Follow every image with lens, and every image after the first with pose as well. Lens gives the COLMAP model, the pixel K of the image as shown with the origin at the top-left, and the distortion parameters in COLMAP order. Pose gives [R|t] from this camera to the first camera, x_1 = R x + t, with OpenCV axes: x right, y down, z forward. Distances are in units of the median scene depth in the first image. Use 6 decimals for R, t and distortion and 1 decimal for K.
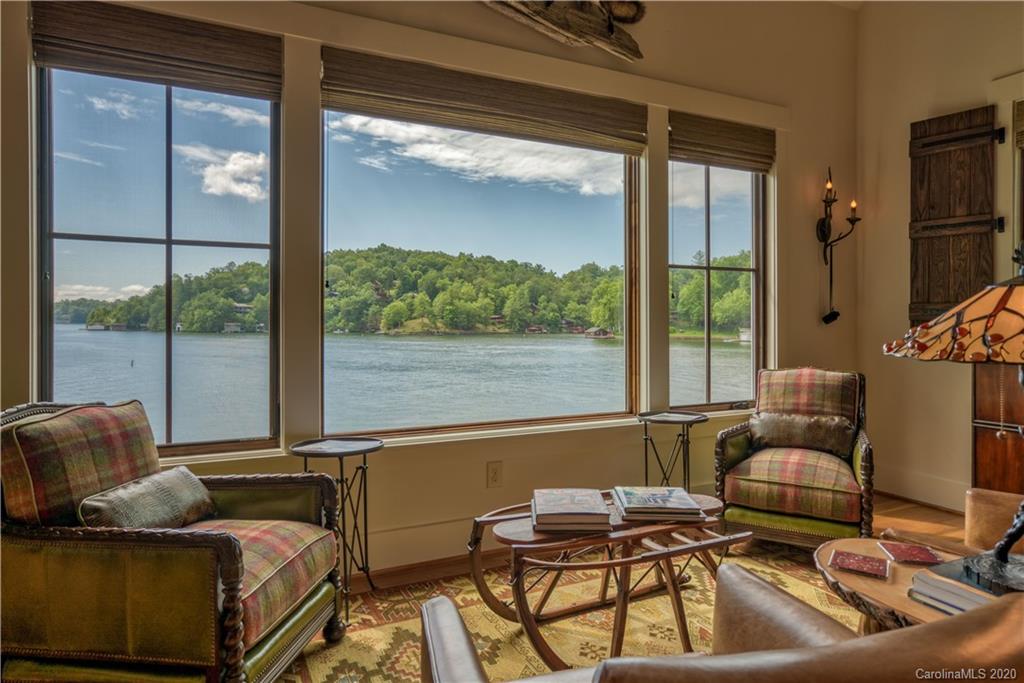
lens RADIAL K [[640.0, 0, 505.7], [0, 640.0, 315.8], [0, 0, 1]] dist [-0.004479, 0.013202]
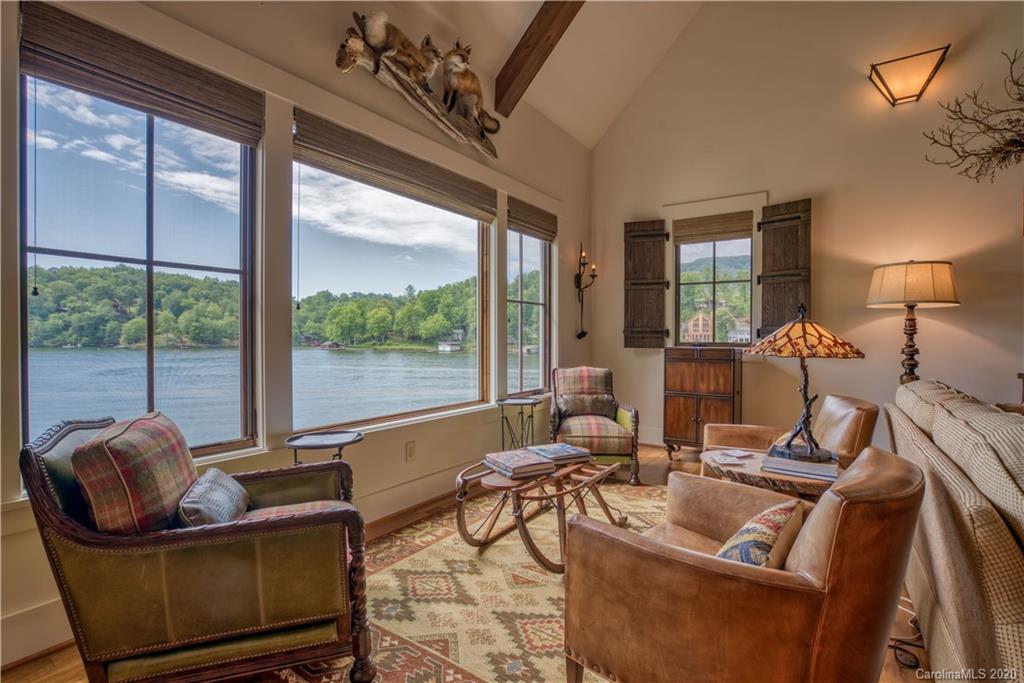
lens RADIAL K [[479.2, 0, 509.2], [0, 479.2, 340.3], [0, 0, 1]] dist [-0.044095, 0.017779]
pose [[0.877302, -0.002309, 0.479934, -0.239709], [-0.005571, 0.999872, 0.014995, -0.001415], [-0.479907, -0.015829, 0.877177, 0.018255]]
